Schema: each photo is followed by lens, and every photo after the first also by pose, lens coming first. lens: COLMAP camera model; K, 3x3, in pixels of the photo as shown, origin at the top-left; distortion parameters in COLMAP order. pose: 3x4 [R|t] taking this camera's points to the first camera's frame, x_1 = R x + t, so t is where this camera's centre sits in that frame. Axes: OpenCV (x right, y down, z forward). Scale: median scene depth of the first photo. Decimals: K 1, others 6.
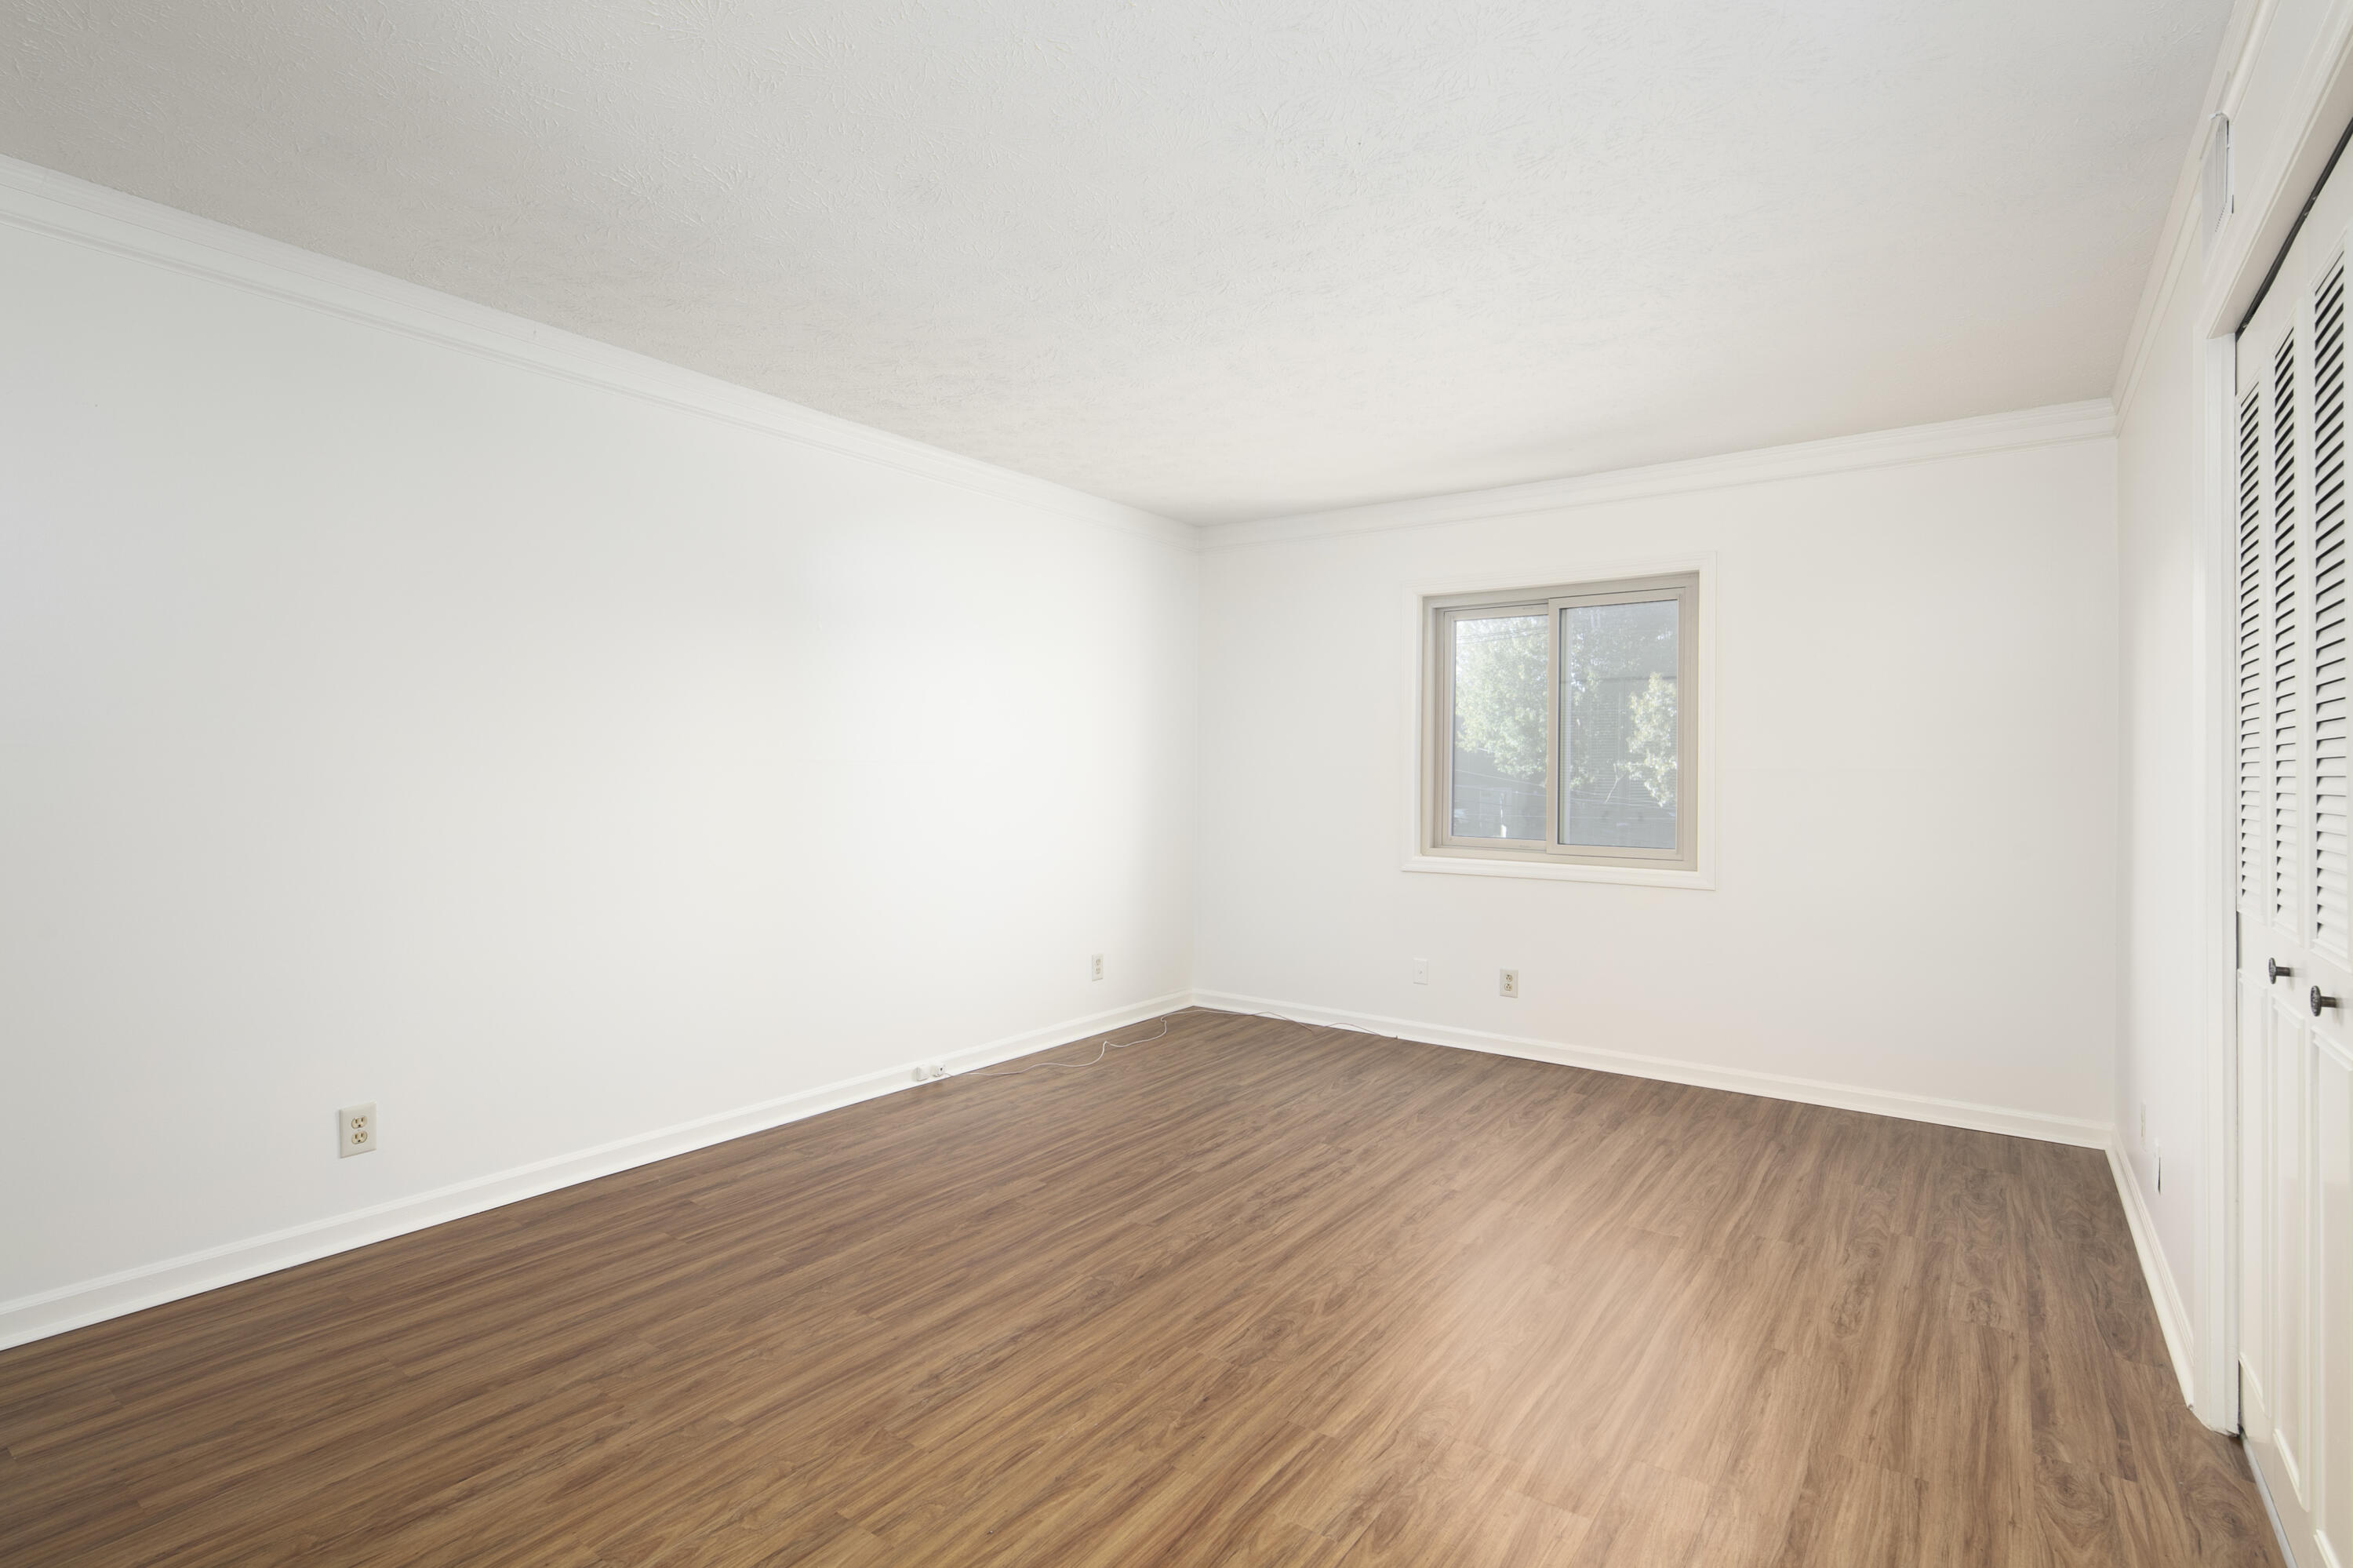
lens RADIAL K [[1138.2, 0, 1173.3], [0, 1138.2, 778.3], [0, 0, 1]] dist [0.001017, -0.003957]
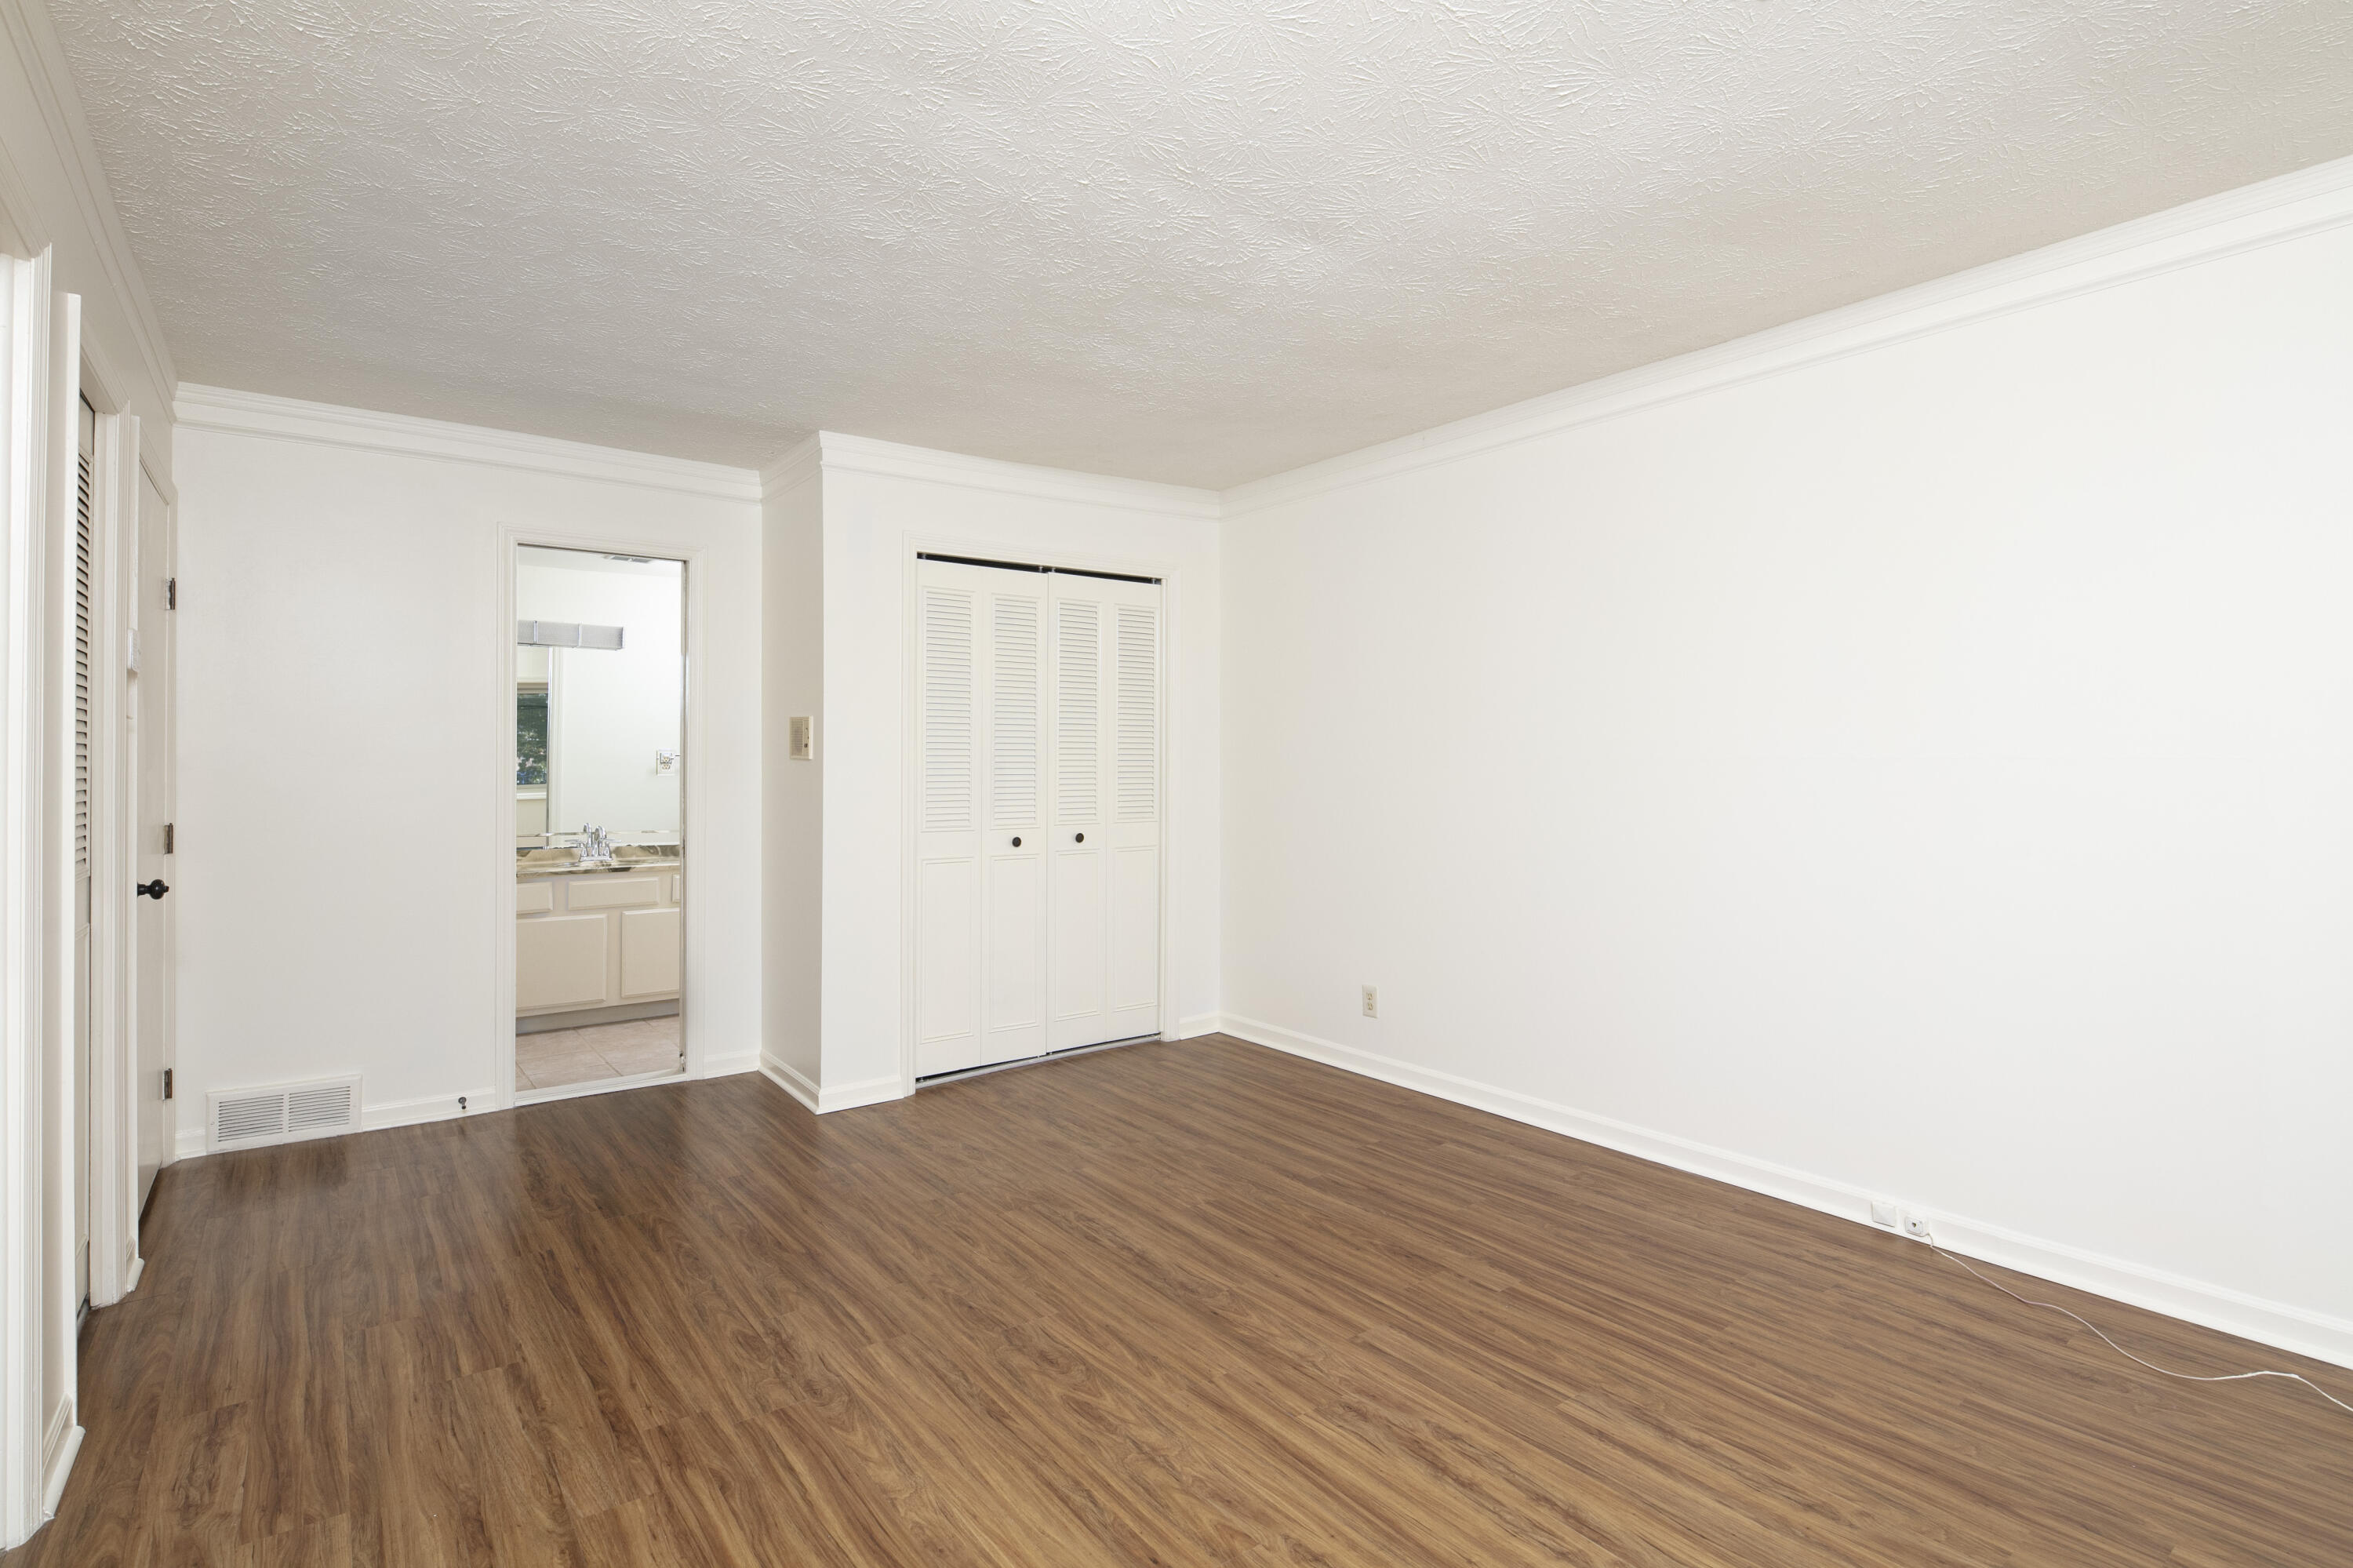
lens RADIAL K [[1138.2, 0, 1173.3], [0, 1138.2, 769.5], [0, 0, 1]] dist [0.001017, -0.003957]
pose [[-0.291058, 0.002692, -0.956702, 0.813513], [-0.009562, 0.999938, 0.005723, -0.011914], [0.956658, 0.010814, -0.291014, 1.148669]]
